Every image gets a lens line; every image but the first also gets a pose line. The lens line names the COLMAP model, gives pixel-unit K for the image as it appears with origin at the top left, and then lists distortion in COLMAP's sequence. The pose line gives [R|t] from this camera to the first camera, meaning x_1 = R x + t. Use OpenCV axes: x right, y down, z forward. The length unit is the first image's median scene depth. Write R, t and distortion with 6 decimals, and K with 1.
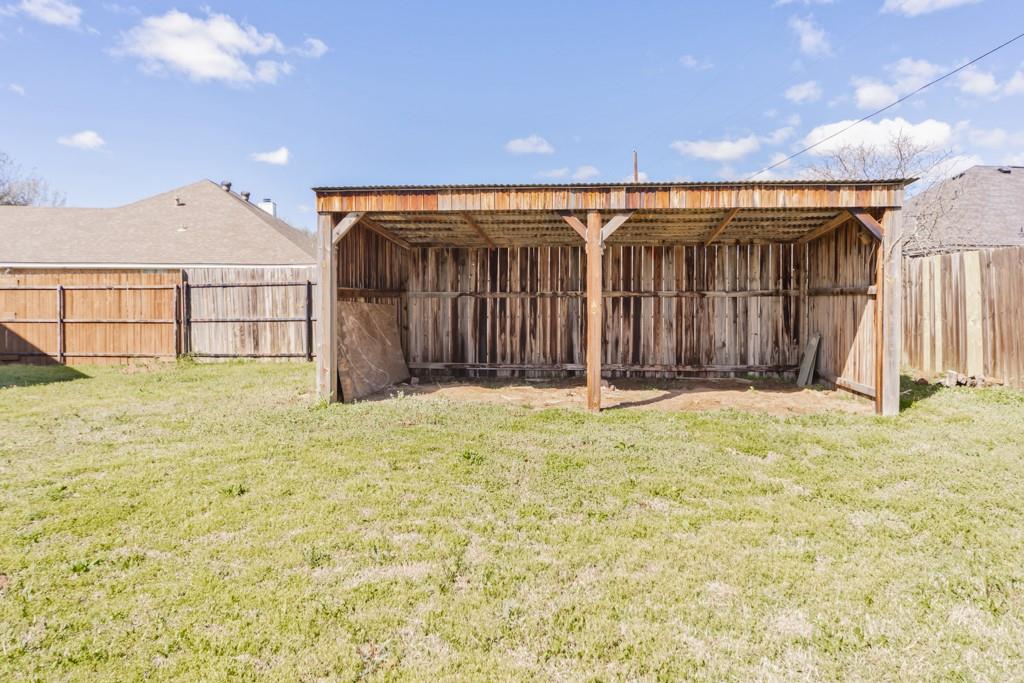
lens RADIAL K [[662.5, 0, 532.9], [0, 662.5, 327.3], [0, 0, 1]] dist [0.001637, -0.001495]
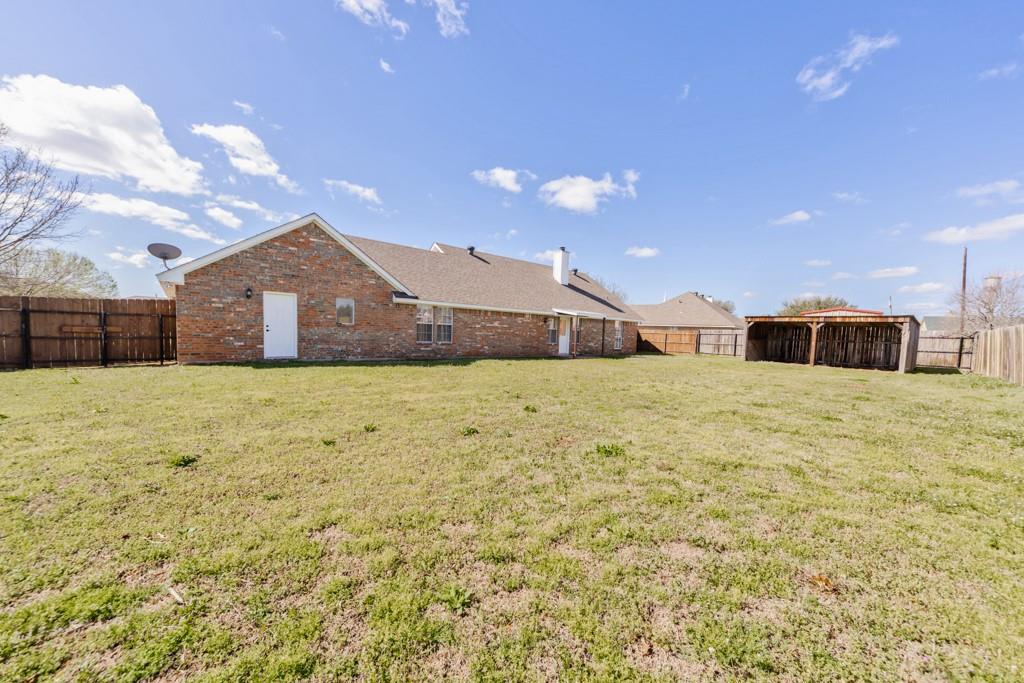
lens RADIAL K [[368.5, 0, 527.8], [0, 368.5, 358.4], [0, 0, 1]] dist [-0.000396, -0.000027]
pose [[0.699470, 0.075671, -0.710644, 0.363168], [-0.064833, 0.996997, 0.042349, 0.060517], [0.711715, 0.016452, 0.702276, -1.466493]]
